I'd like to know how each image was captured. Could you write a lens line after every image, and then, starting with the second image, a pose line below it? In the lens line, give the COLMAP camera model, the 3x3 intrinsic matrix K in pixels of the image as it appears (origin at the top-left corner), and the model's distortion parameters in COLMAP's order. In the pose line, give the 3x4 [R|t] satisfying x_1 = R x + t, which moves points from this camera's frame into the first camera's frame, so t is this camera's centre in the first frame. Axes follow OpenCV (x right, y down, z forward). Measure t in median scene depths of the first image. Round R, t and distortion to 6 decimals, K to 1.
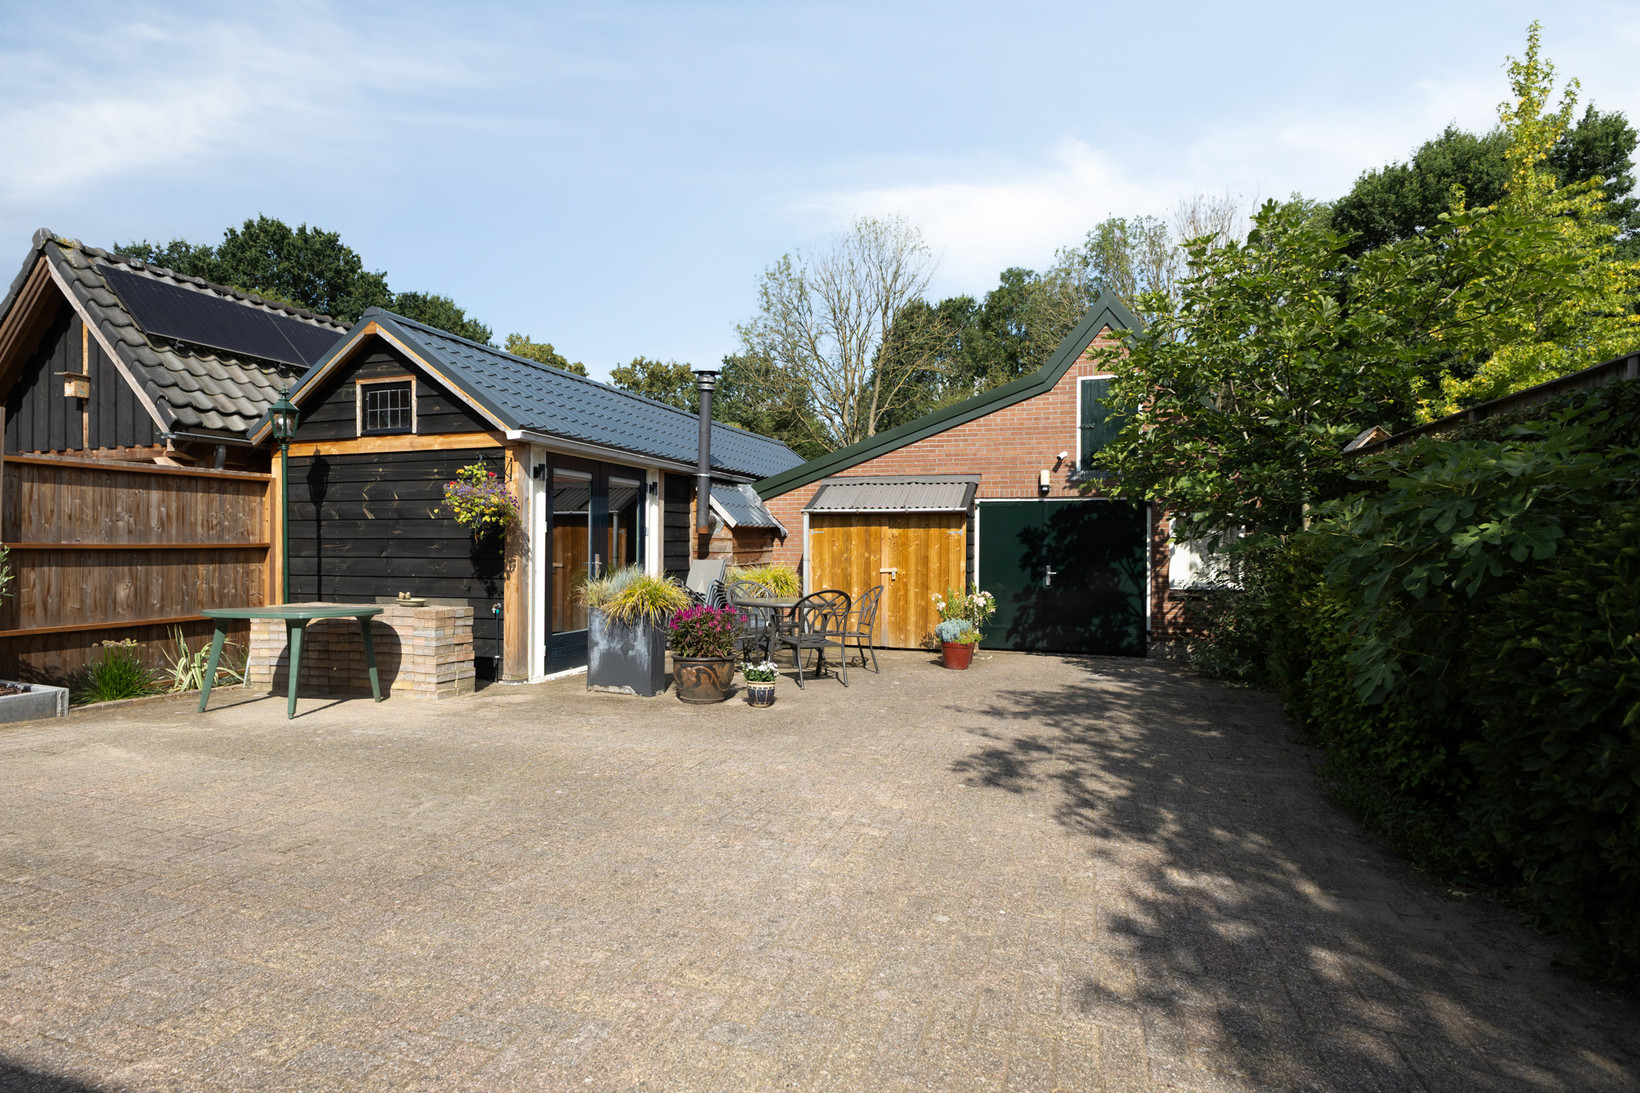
lens RADIAL K [[838.6, 0, 802.9], [0, 838.6, 545.9], [0, 0, 1]] dist [0.023467, -0.008572]
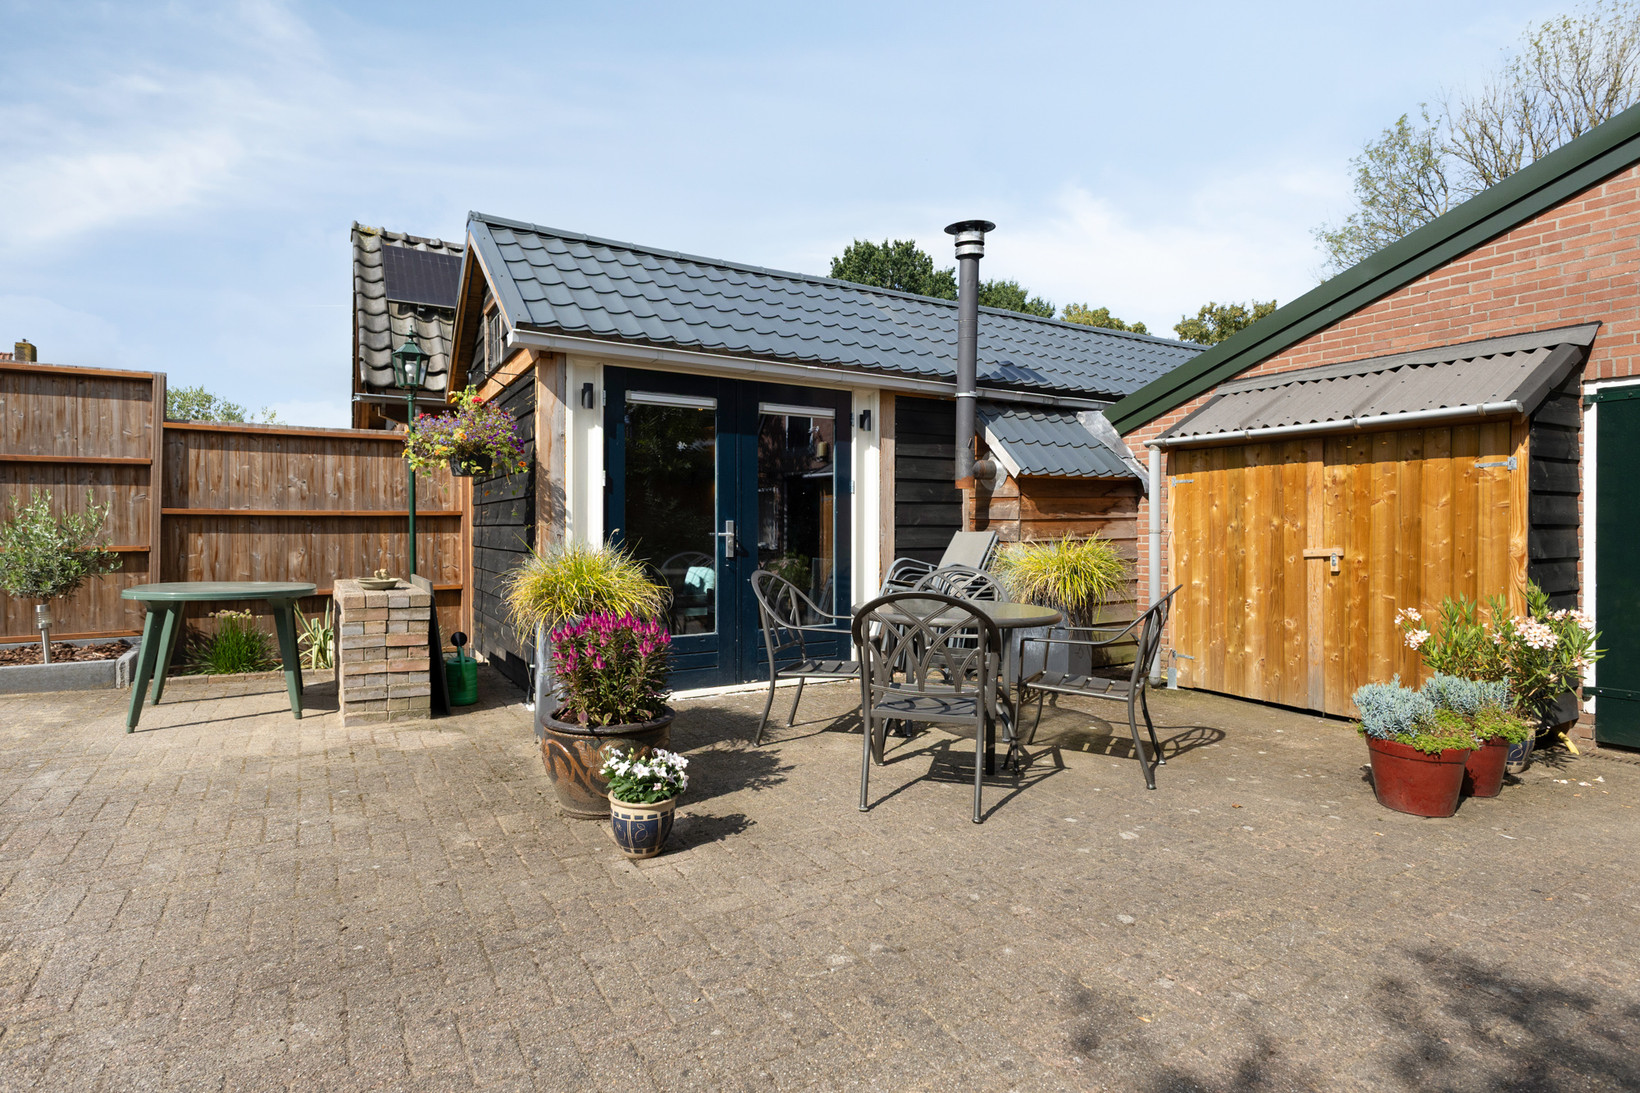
lens RADIAL K [[838.6, 0, 783.6], [0, 838.6, 534.0], [0, 0, 1]] dist [0.023467, -0.008572]
pose [[0.768277, 0.001966, -0.640115, 0.176428], [0.003885, 0.999963, 0.007735, 0.013504], [0.640106, -0.008430, 0.768241, 0.436368]]
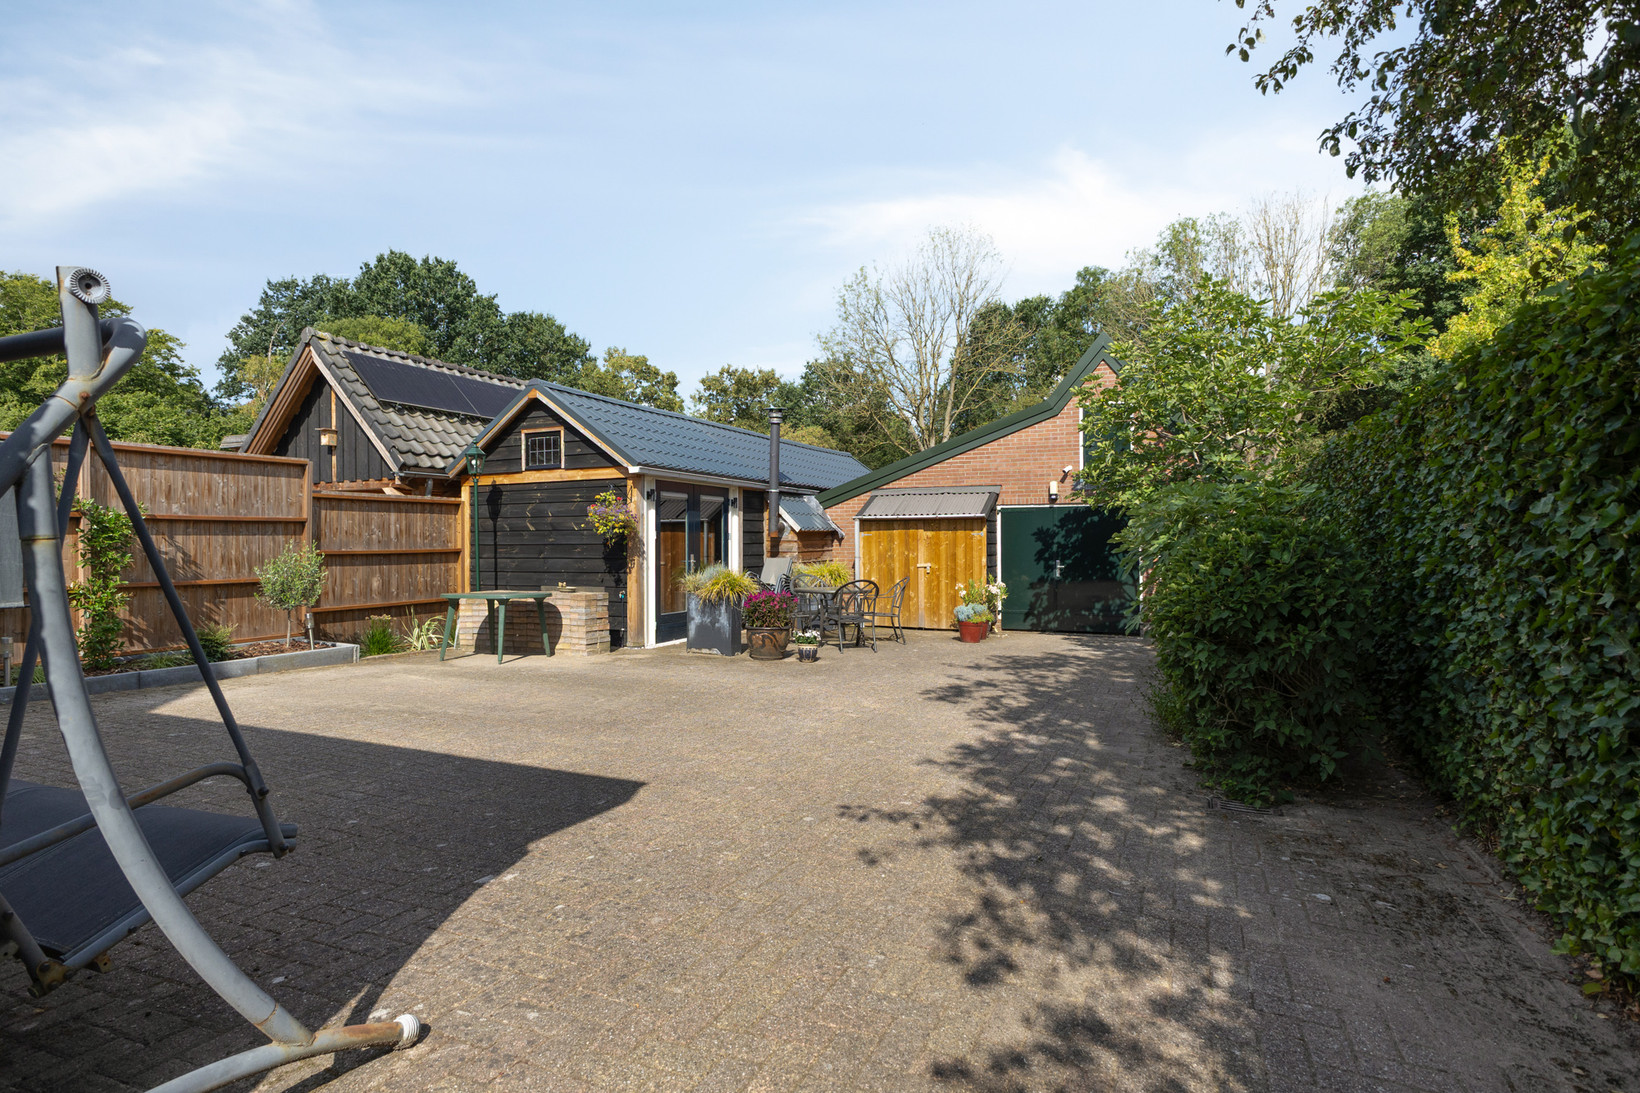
lens RADIAL K [[838.6, 0, 784.4], [0, 838.6, 544.2], [0, 0, 1]] dist [0.023467, -0.008572]
pose [[0.991854, -0.009914, -0.126991, 0.056336], [0.010102, 0.999949, 0.000835, -0.004886], [0.126976, -0.002111, 0.991903, -0.246335]]
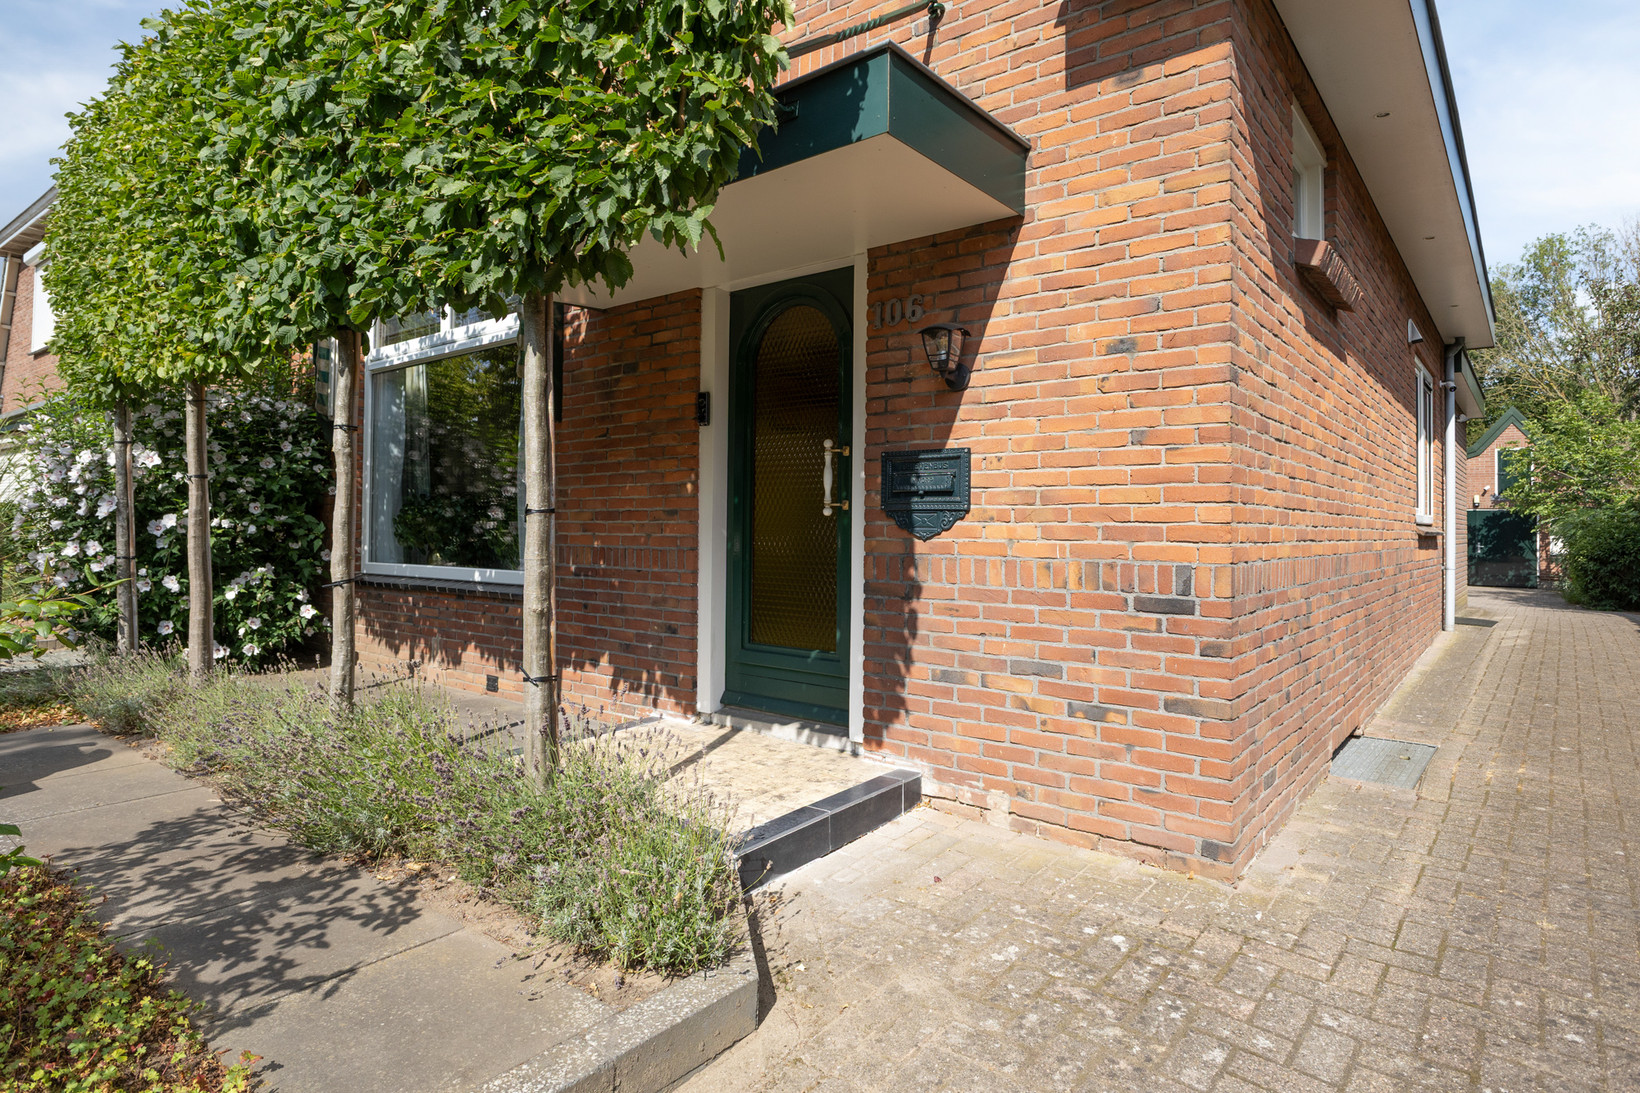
lens RADIAL K [[928.3, 0, 816.3], [0, 928.3, 540.7], [0, 0, 1]] dist [-0.000656, 0.000523]
pose [[0.942155, -0.006115, -0.335123, -0.431858], [0.005602, 0.999981, -0.002499, 0.010805], [0.335132, 0.000477, 0.942171, -1.534710]]
